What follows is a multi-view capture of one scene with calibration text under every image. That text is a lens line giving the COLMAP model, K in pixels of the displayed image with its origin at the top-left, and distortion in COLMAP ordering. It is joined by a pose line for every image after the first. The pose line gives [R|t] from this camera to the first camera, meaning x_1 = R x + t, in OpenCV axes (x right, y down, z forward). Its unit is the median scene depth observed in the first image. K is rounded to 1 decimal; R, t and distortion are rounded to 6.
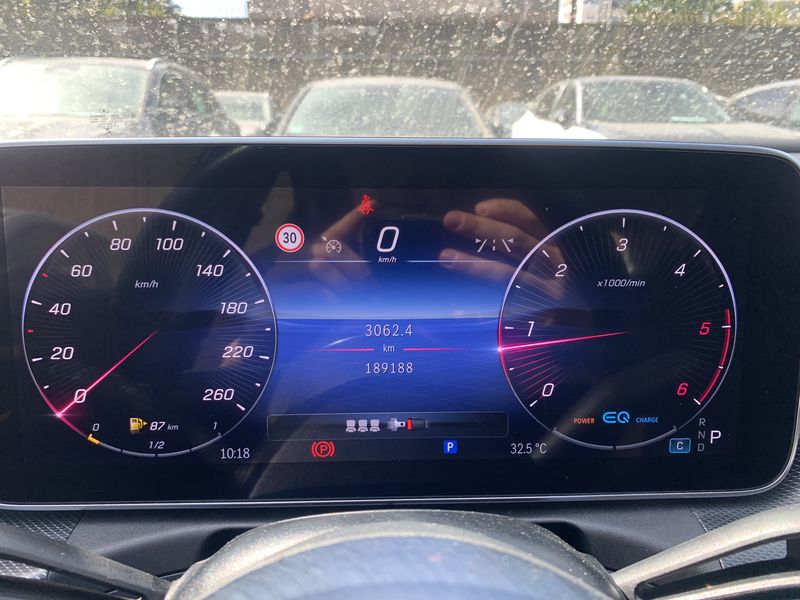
lens RADIAL K [[610.6, 0, 400.0], [0, 610.6, 300.0], [0, 0, 1]] dist [0.004490, -0.005548]
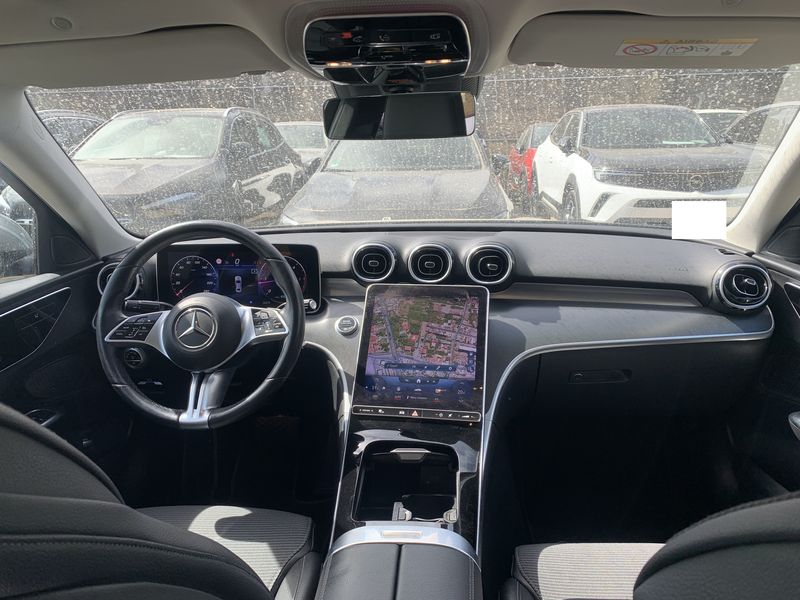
lens RADIAL K [[610.6, 0, 400.0], [0, 610.6, 300.0], [0, 0, 1]] dist [0.004490, -0.005548]
pose [[0.992446, -0.001621, -0.122671, 1.982601], [0.000156, 0.999929, -0.011948, 0.291530], [0.122682, 0.011839, 0.992375, -3.966561]]
